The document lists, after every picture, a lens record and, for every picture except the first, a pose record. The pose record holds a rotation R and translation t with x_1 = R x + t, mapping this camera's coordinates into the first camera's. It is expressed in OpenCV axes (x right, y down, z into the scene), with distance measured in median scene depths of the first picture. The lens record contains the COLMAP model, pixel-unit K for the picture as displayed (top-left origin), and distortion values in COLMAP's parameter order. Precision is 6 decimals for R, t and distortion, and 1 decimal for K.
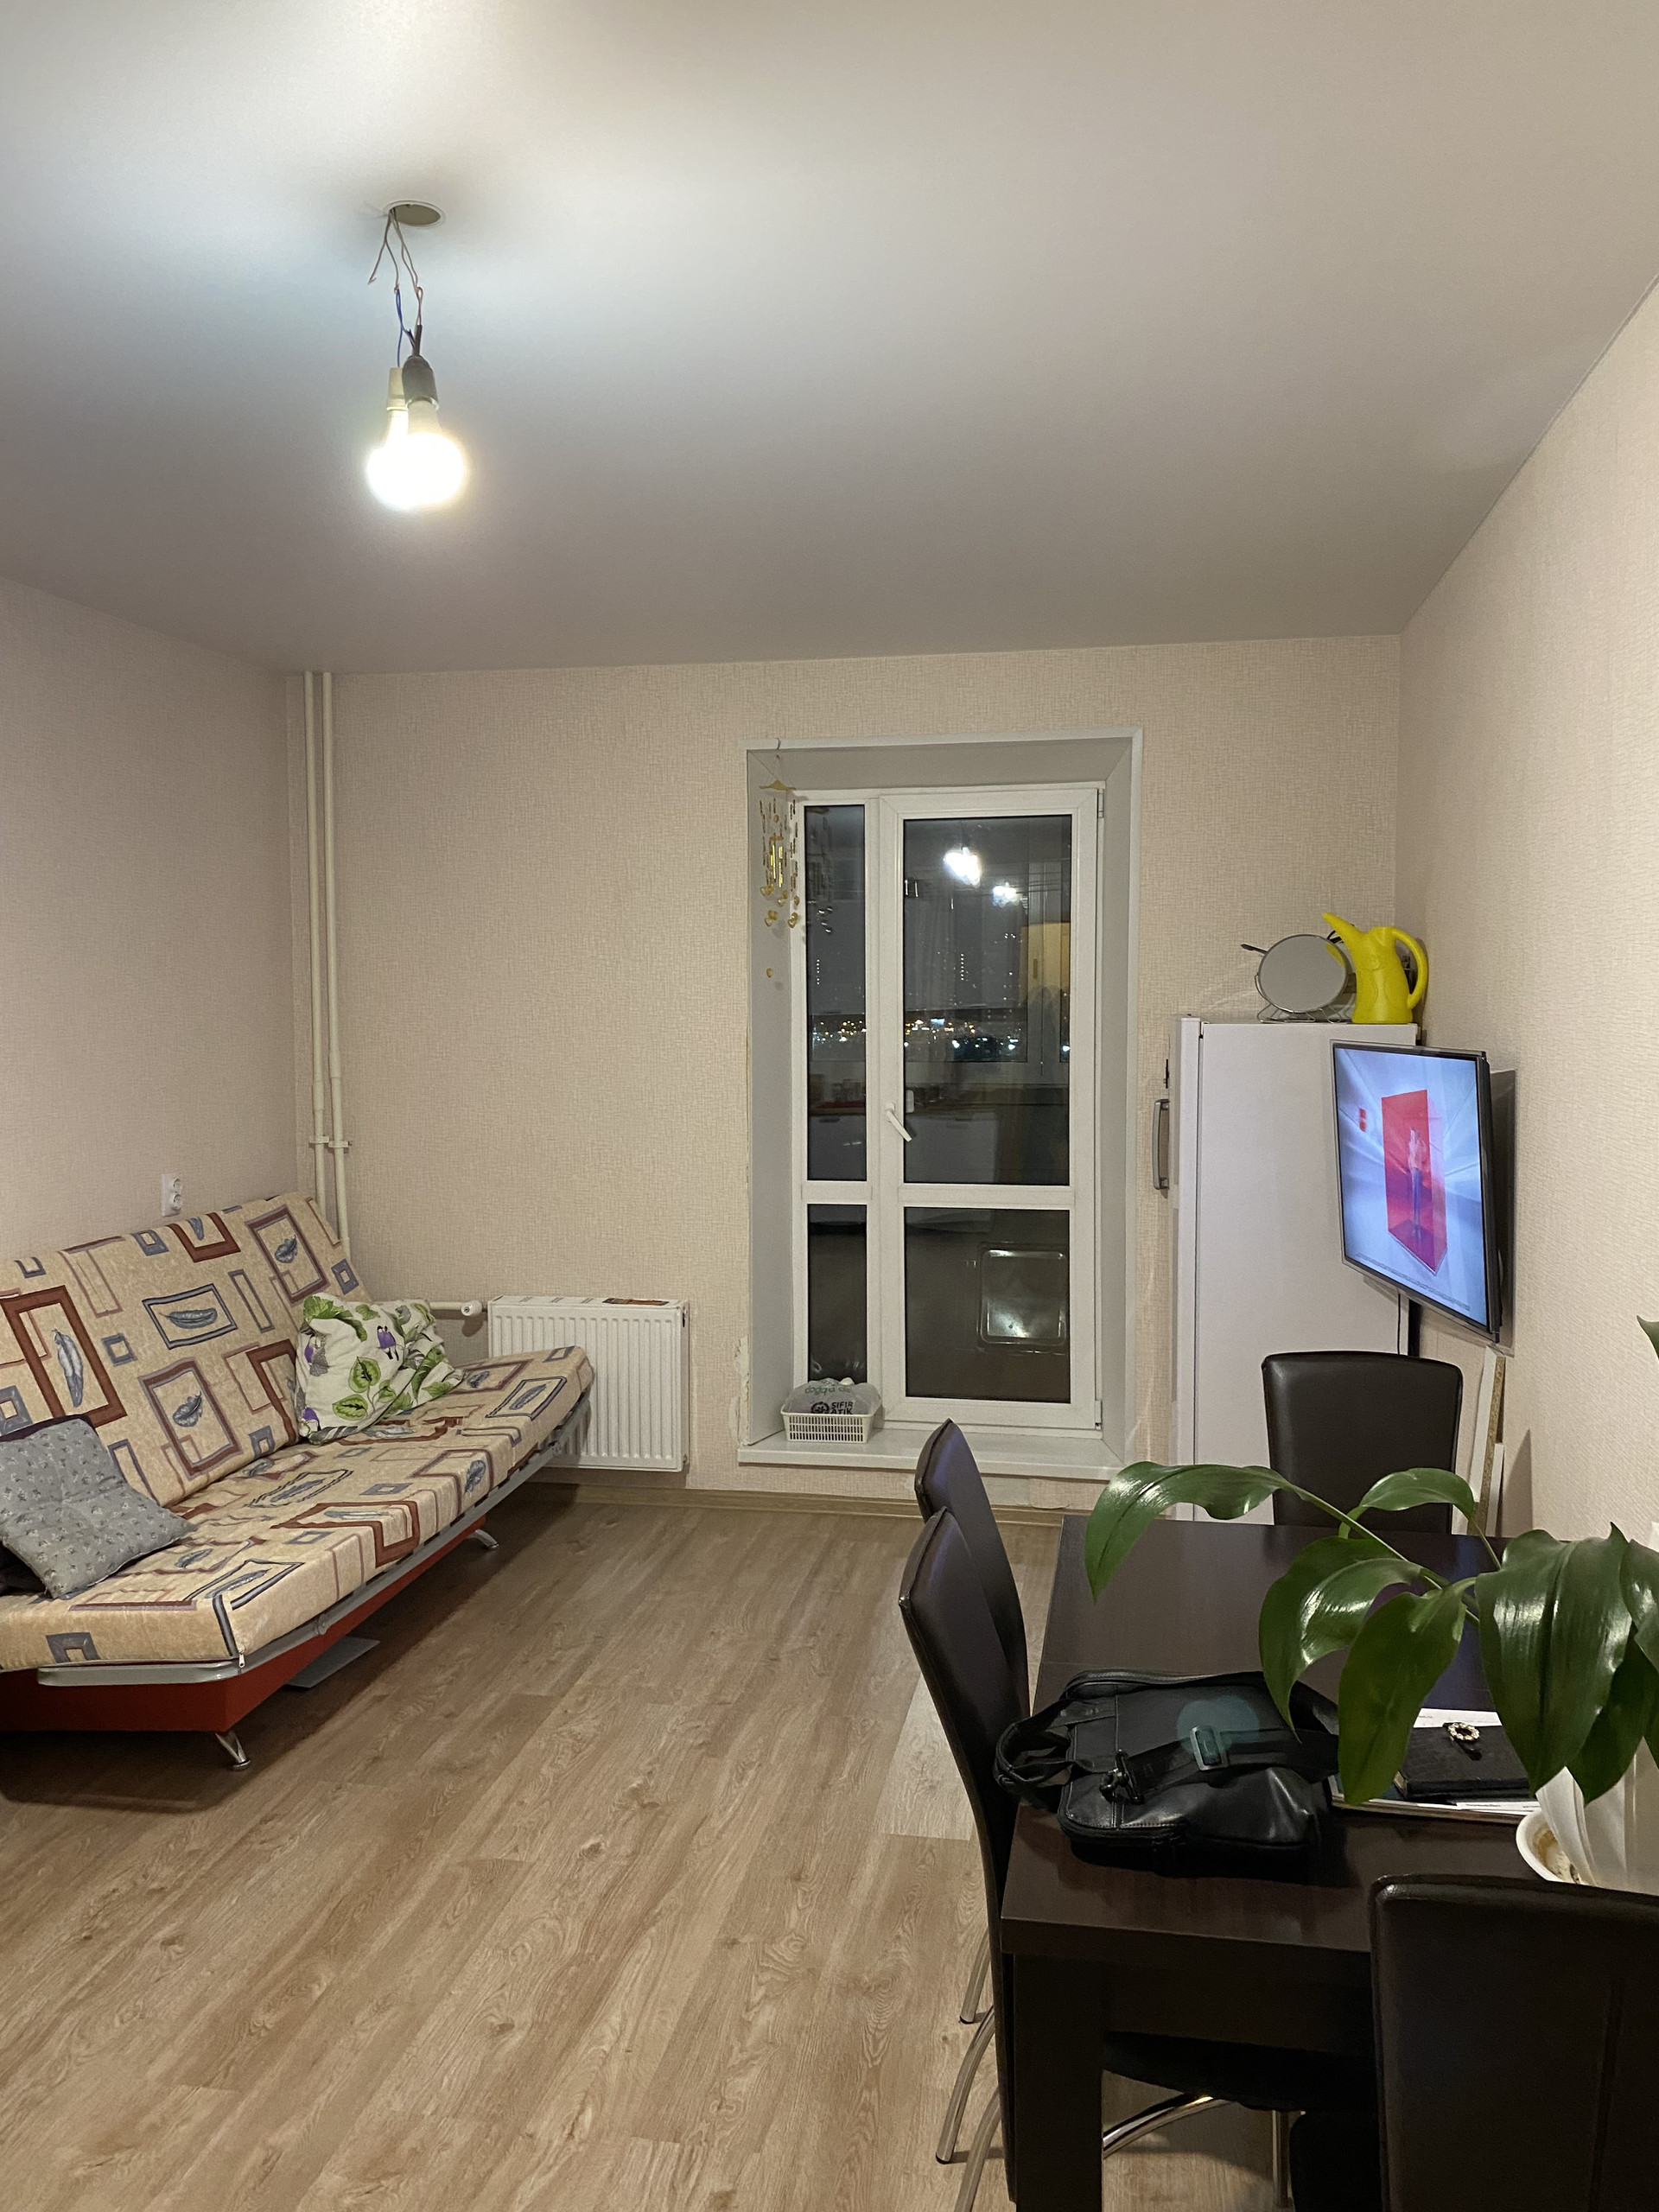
lens RADIAL K [[1725.6, 0, 773.7], [0, 1725.6, 1173.7], [0, 0, 1]] dist [0.054223, -0.008274]
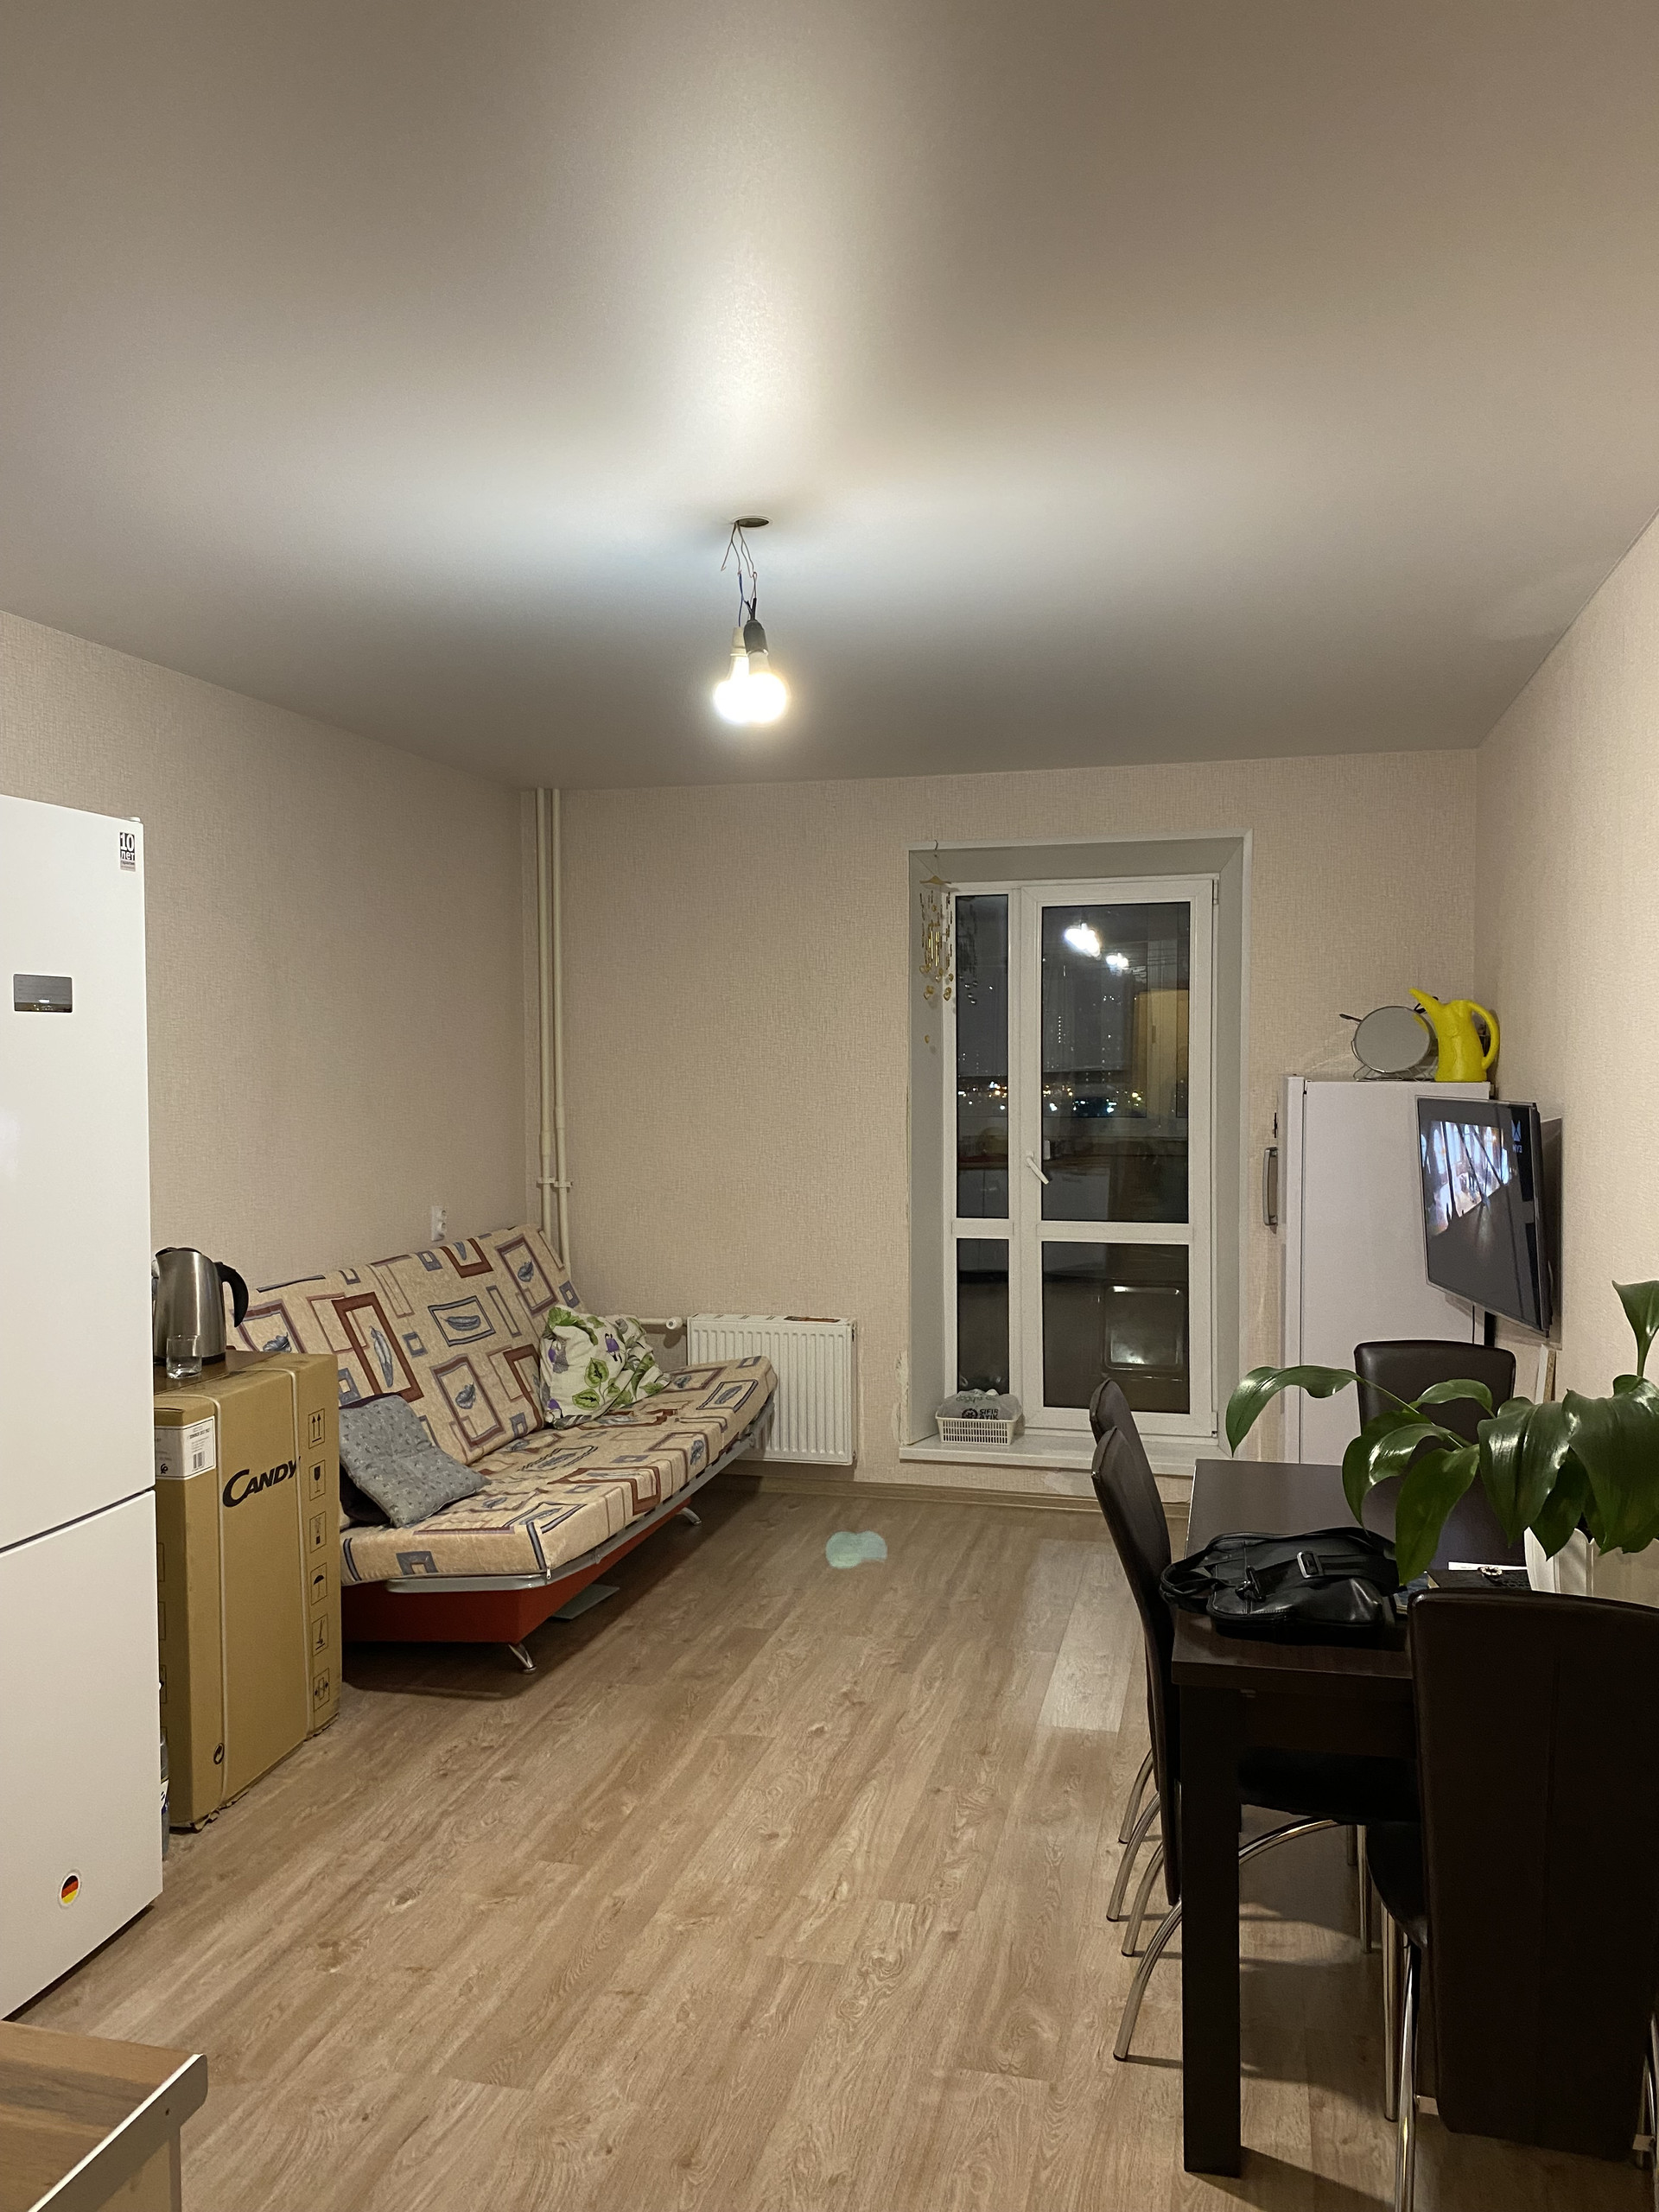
lens RADIAL K [[1725.6, 0, 773.7], [0, 1725.6, 1173.7], [0, 0, 1]] dist [0.054223, -0.008274]
pose [[0.998448, 0.003335, -0.055594, -0.057195], [-0.005269, 0.999385, -0.034679, 0.022497], [0.055445, 0.034918, 0.997851, -0.236354]]
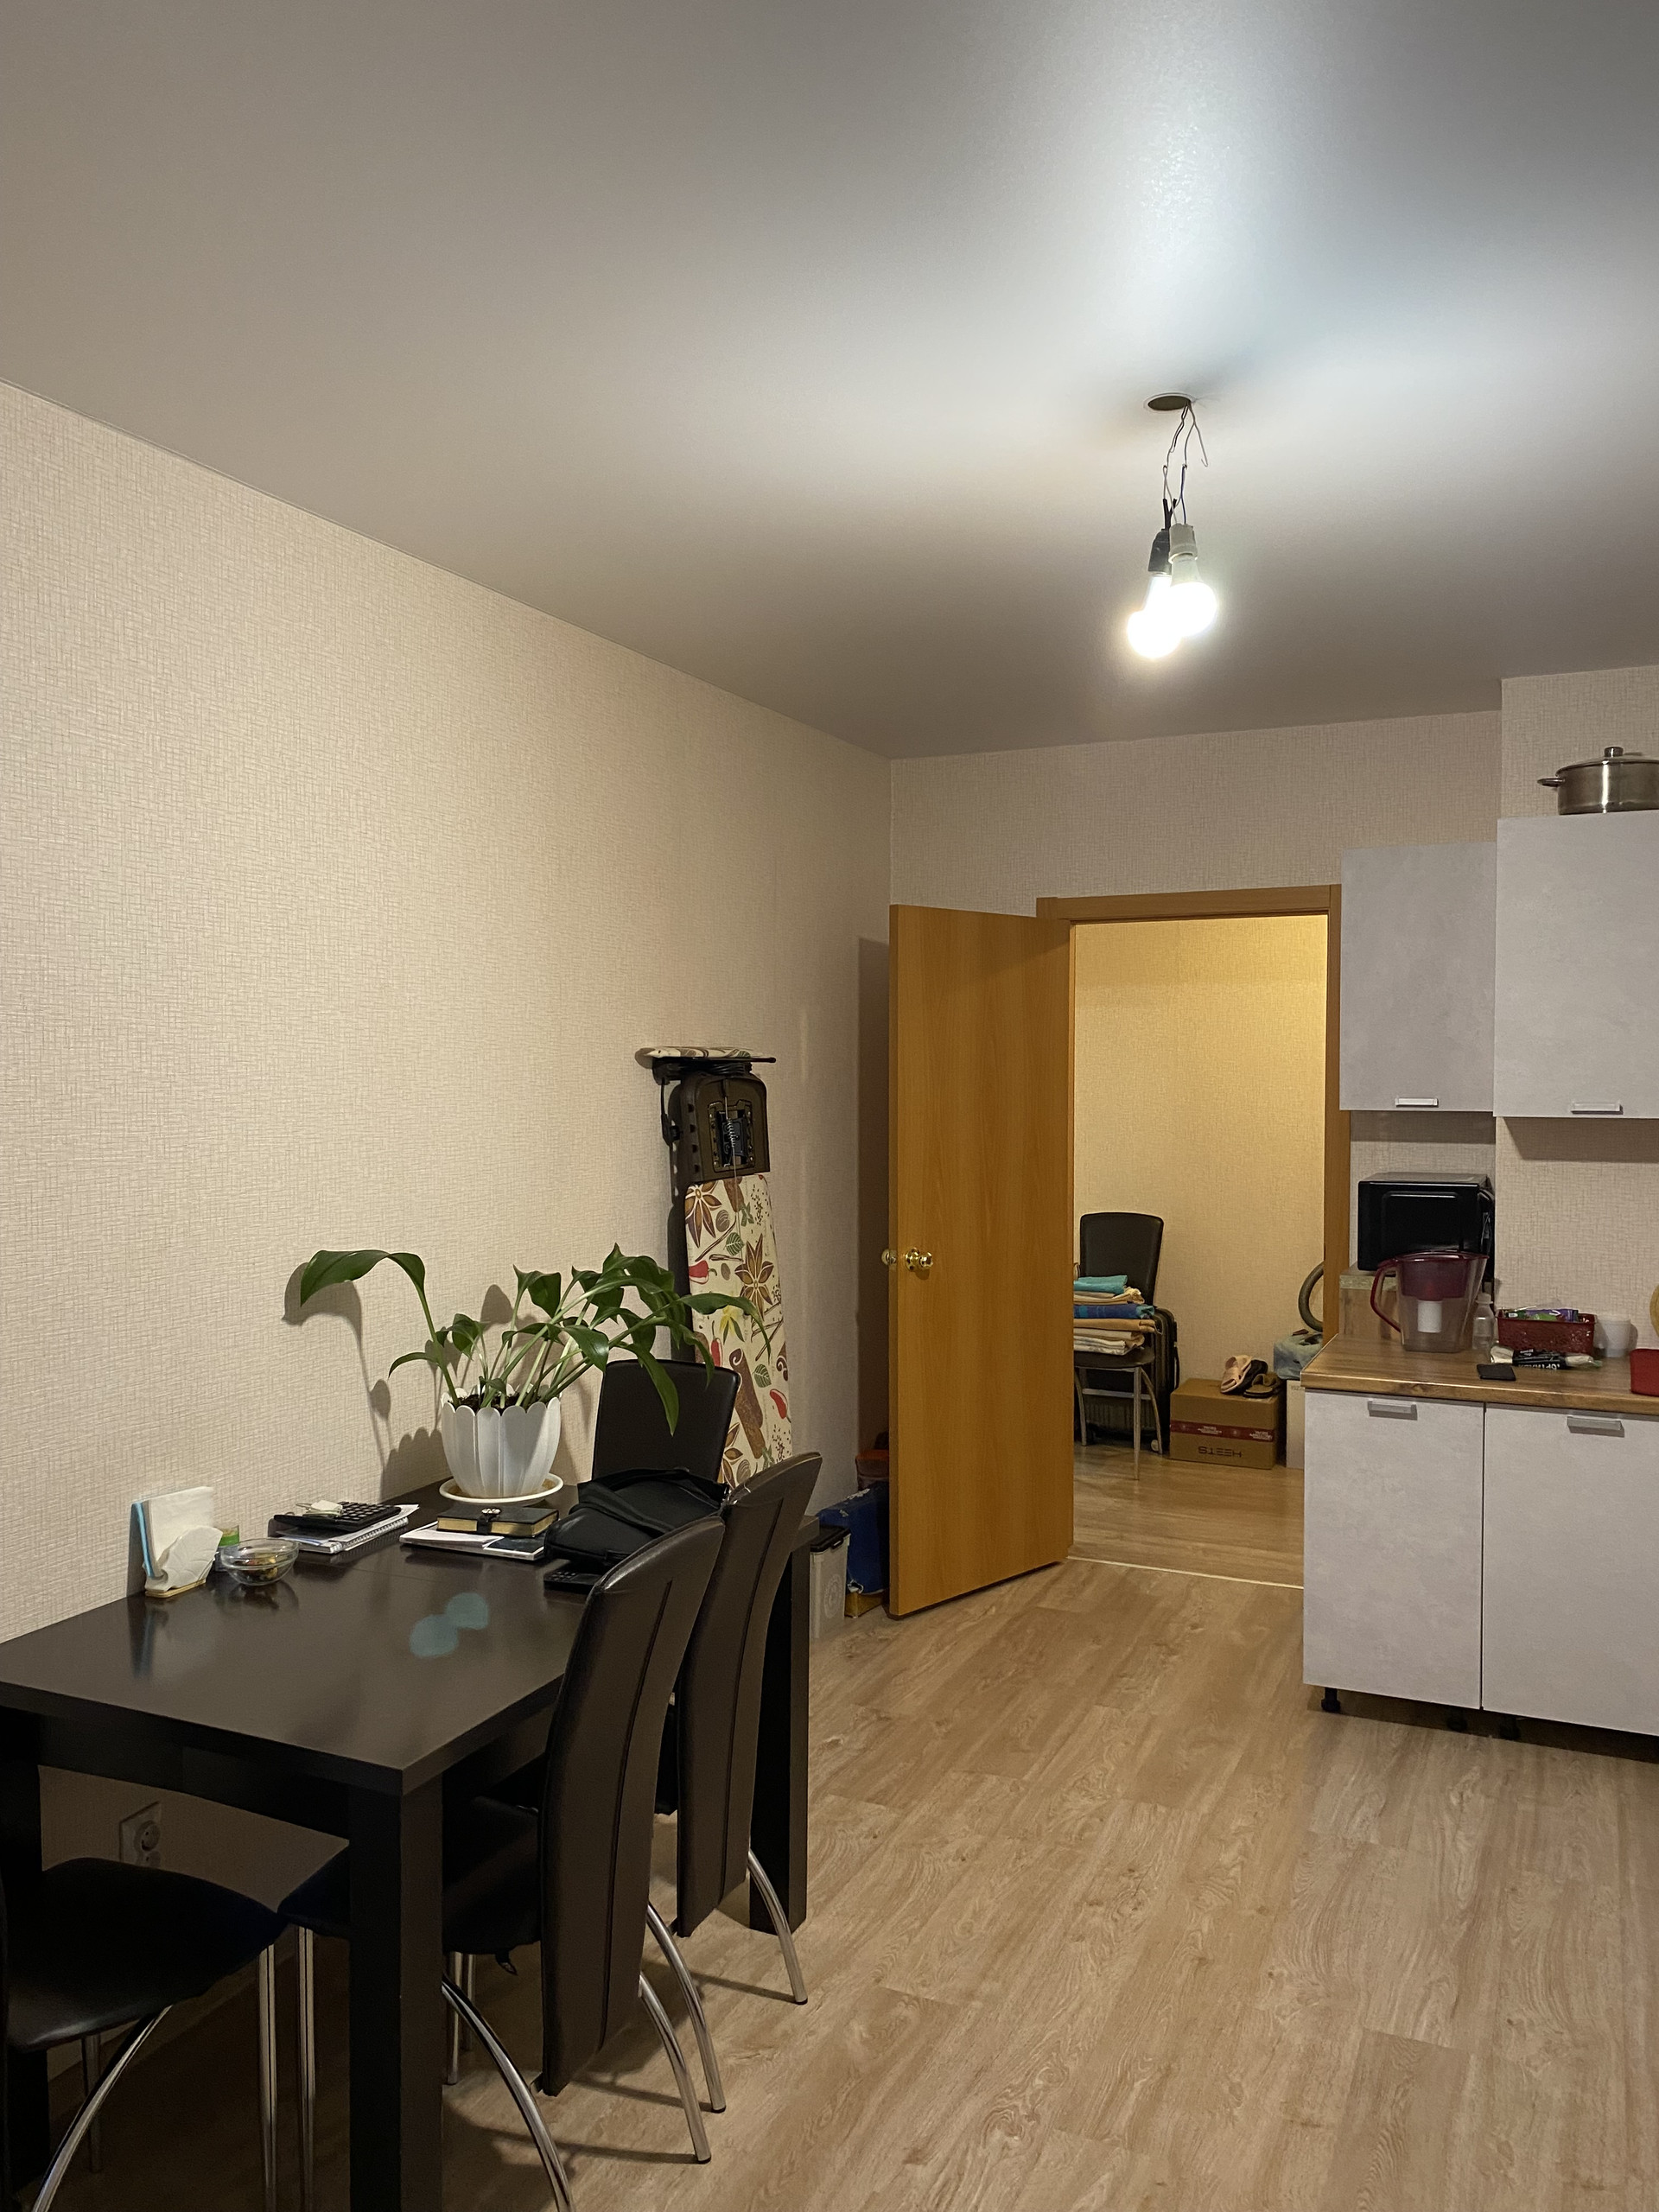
lens RADIAL K [[1713.9, 0, 829.5], [0, 1713.9, 1106.0], [0, 0, 1]] dist [0.043061, -0.002447]
pose [[-0.979602, -0.003204, 0.200922, -0.117400], [0.024787, 0.990310, 0.136641, -0.132778], [-0.199413, 0.138834, -0.970031, 1.203044]]
